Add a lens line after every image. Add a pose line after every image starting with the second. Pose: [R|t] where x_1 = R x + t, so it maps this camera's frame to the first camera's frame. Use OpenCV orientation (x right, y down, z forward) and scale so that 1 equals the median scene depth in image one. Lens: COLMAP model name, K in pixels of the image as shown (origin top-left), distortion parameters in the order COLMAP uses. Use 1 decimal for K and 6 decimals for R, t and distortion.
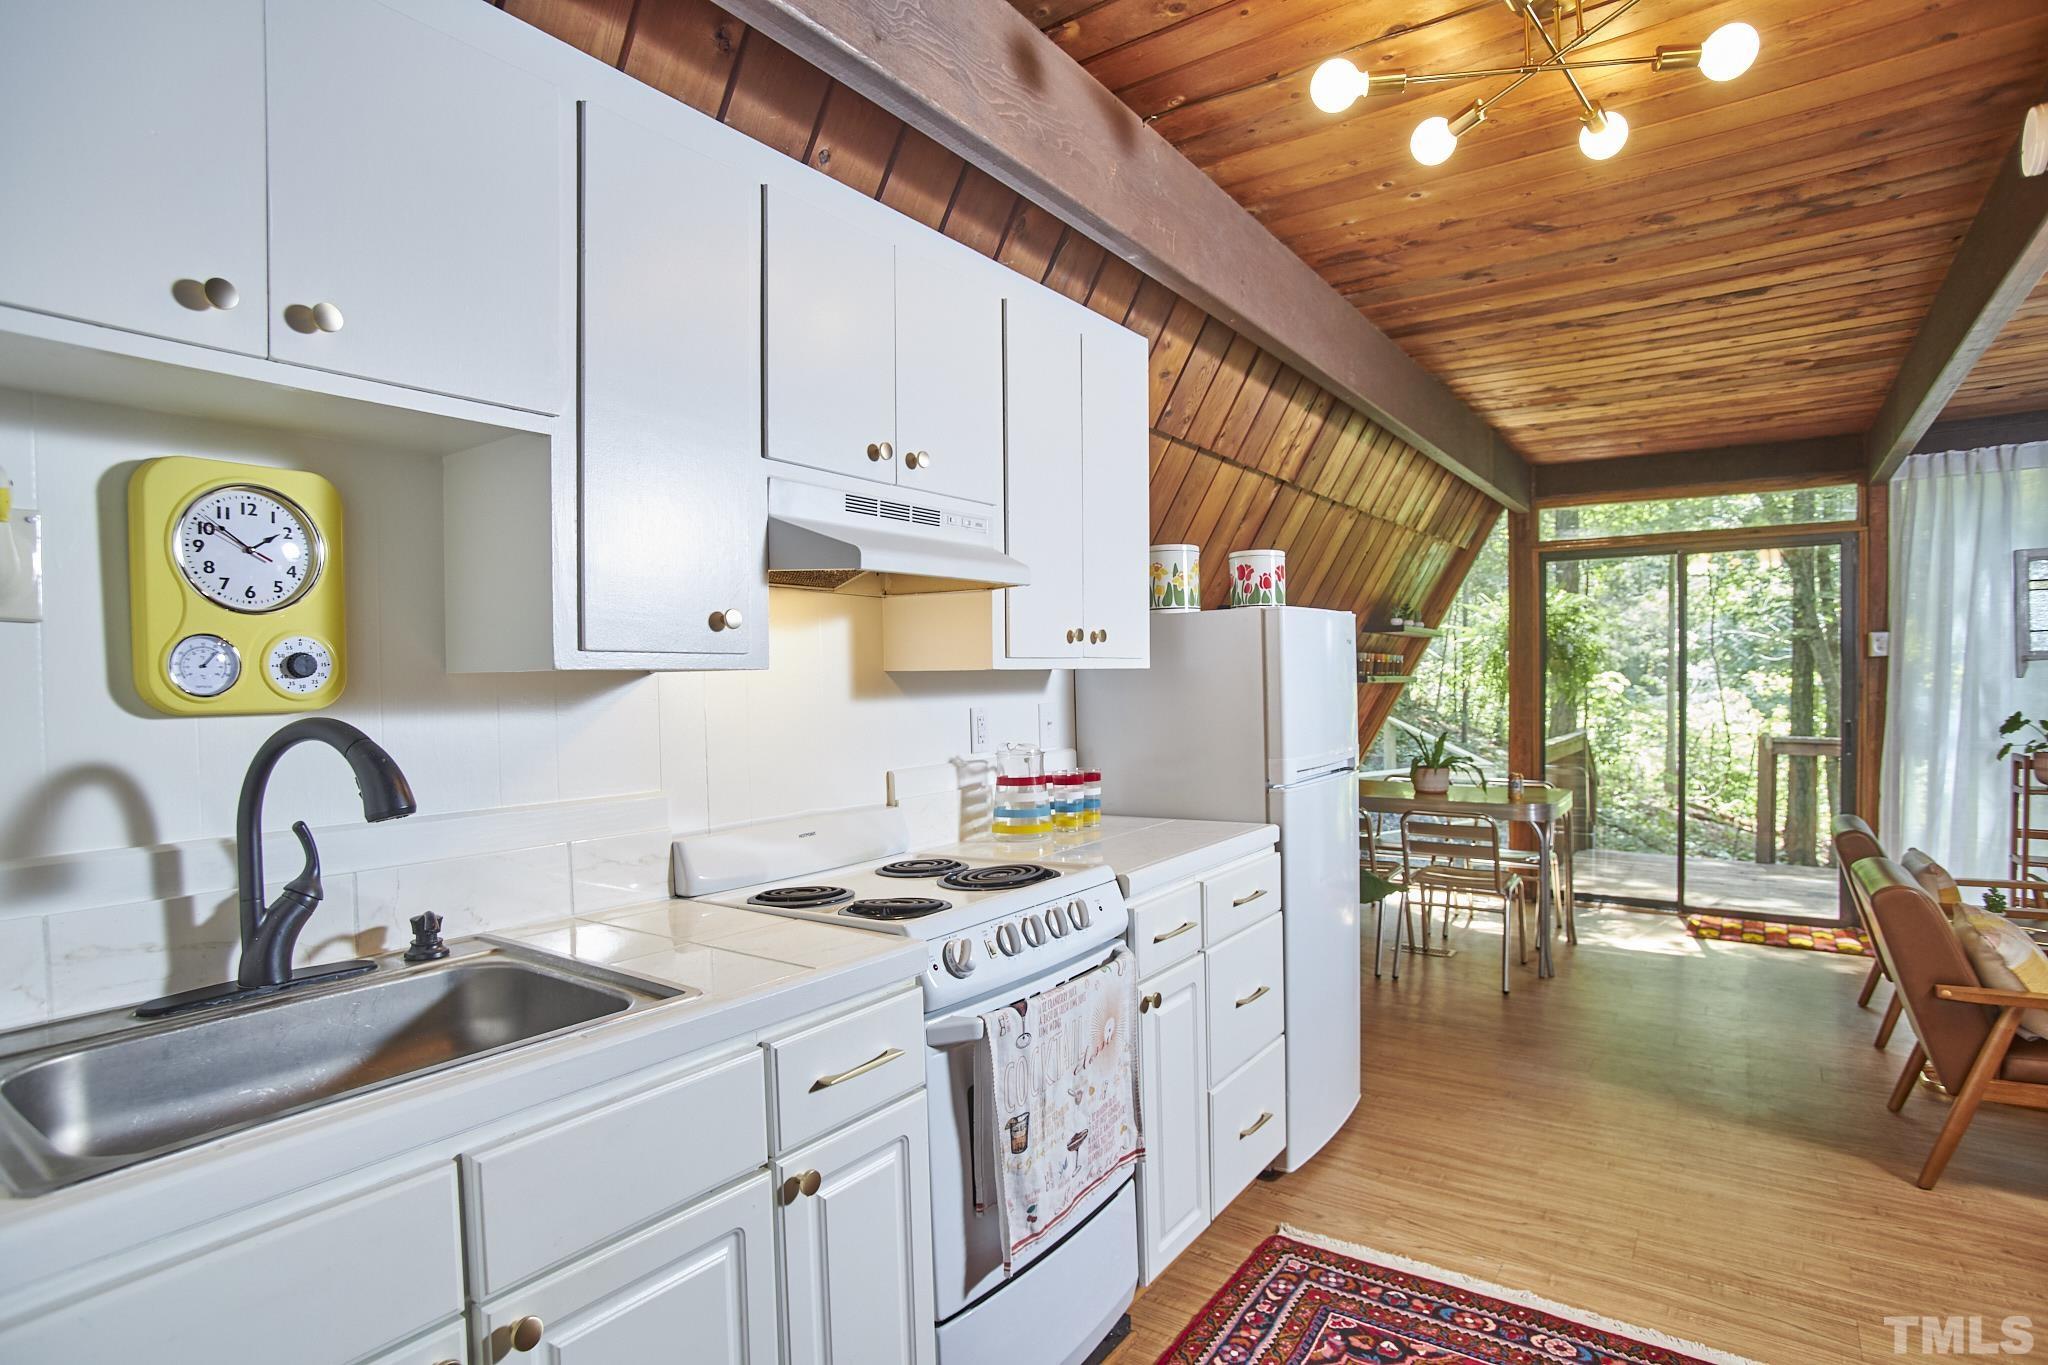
lens RADIAL K [[1071.9, 0, 1024.0], [0, 1071.9, 682.5], [0, 0, 1]] dist [0.000250, -0.000007]
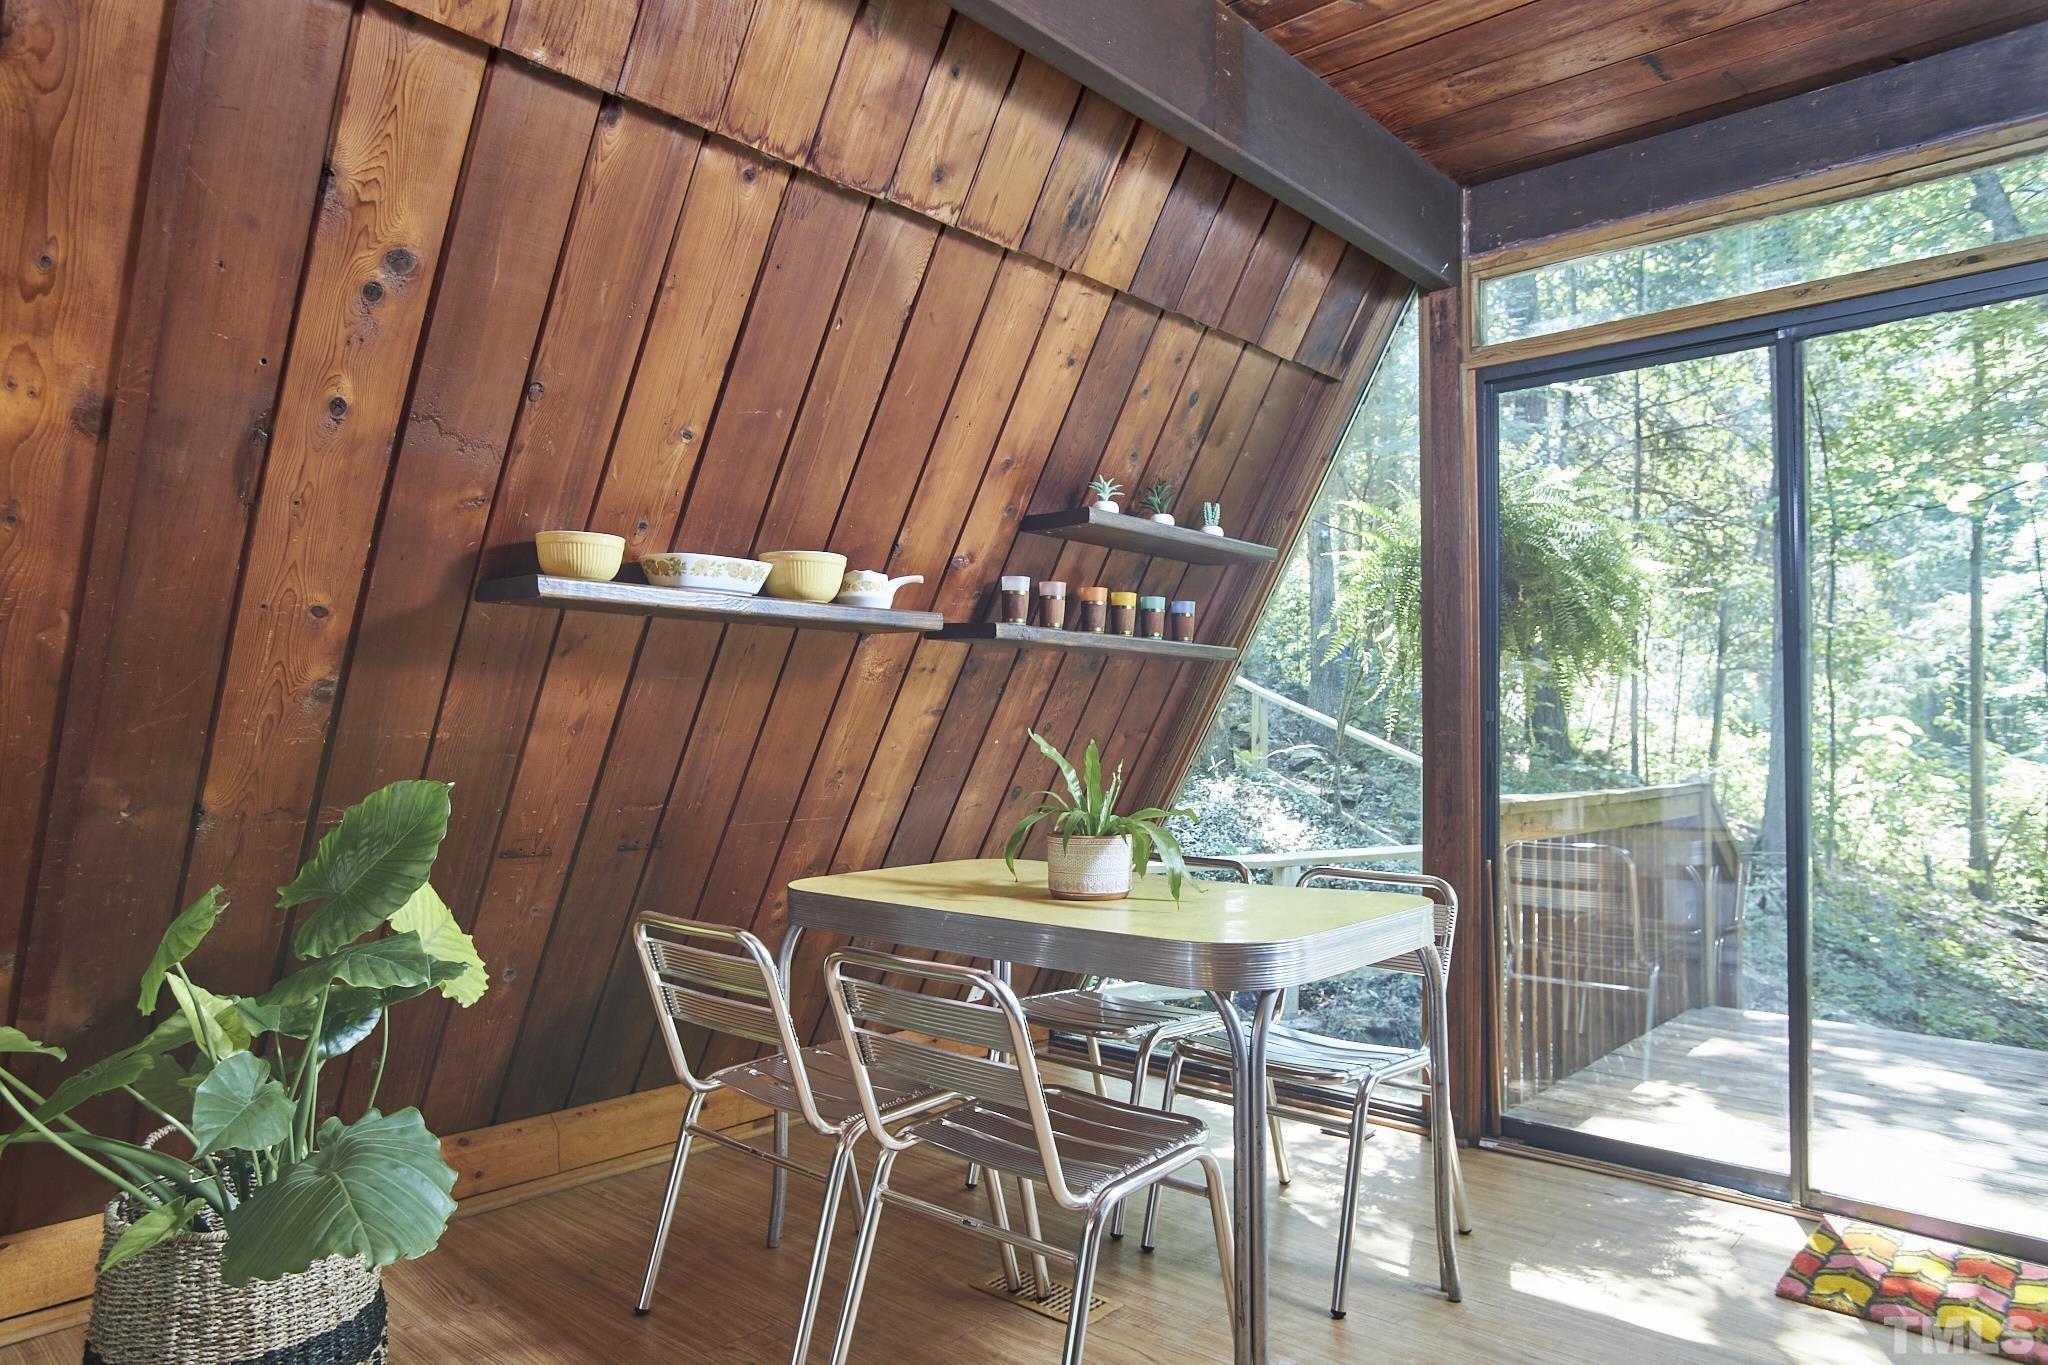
lens RADIAL K [[1287.8, 0, 1024.0], [0, 1287.8, 682.5], [0, 0, 1]] dist [0.001387, 0.000576]
pose [[0.993251, 0.017718, -0.114623, 0.773387], [-0.021434, 0.999281, -0.031268, 0.064555], [0.113986, 0.033514, 0.992917, 0.965209]]
